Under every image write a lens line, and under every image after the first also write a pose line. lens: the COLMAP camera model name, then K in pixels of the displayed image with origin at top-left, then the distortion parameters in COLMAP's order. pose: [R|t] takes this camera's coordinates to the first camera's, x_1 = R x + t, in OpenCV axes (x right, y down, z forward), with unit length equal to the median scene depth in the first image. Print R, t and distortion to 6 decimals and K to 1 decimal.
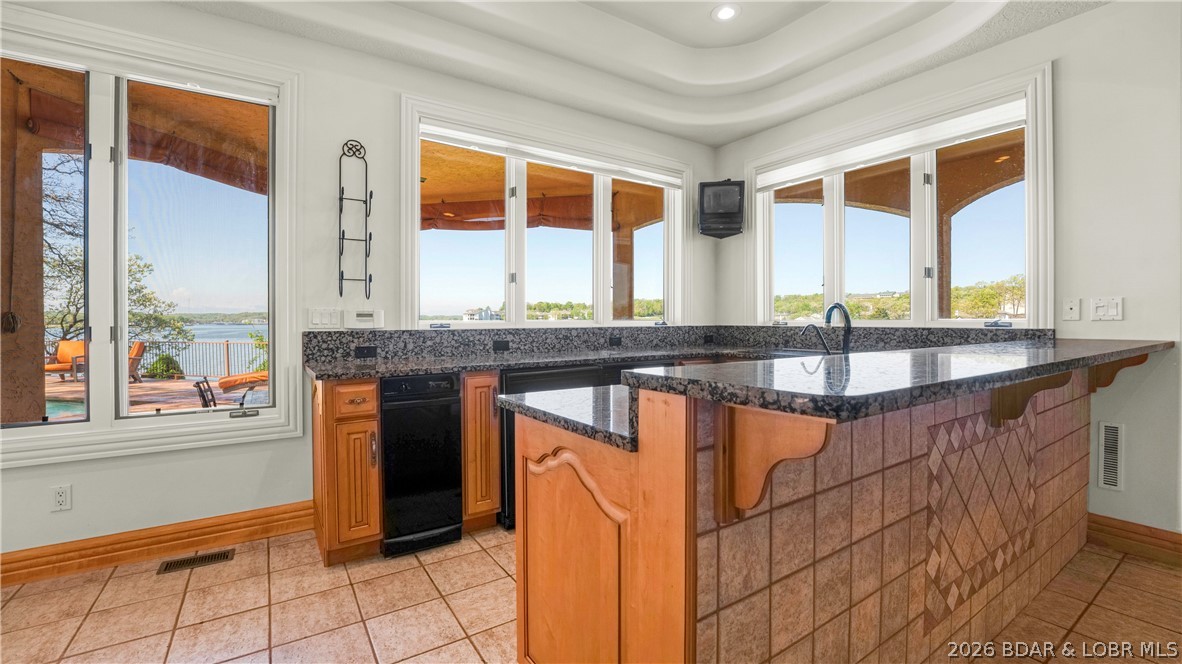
lens RADIAL K [[488.5, 0, 580.6], [0, 488.5, 323.8], [0, 0, 1]] dist [-0.000300, 0.000110]
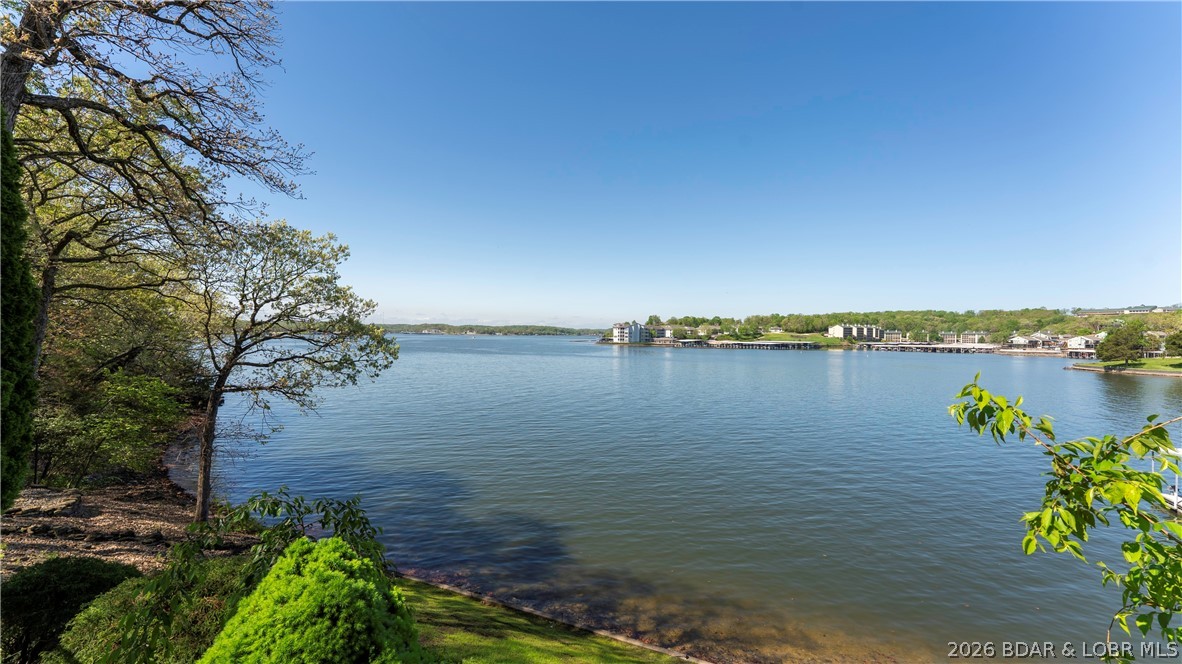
lens RADIAL K [[476.3, 0, 582.2], [0, 476.3, 333.1], [0, 0, 1]] dist [-0.000590, 0.000016]
pose [[0.958571, 0.016630, -0.284367, -1.952215], [-0.019450, 0.999786, -0.007095, 0.014496], [0.284188, 0.012332, 0.958689, 2.407525]]
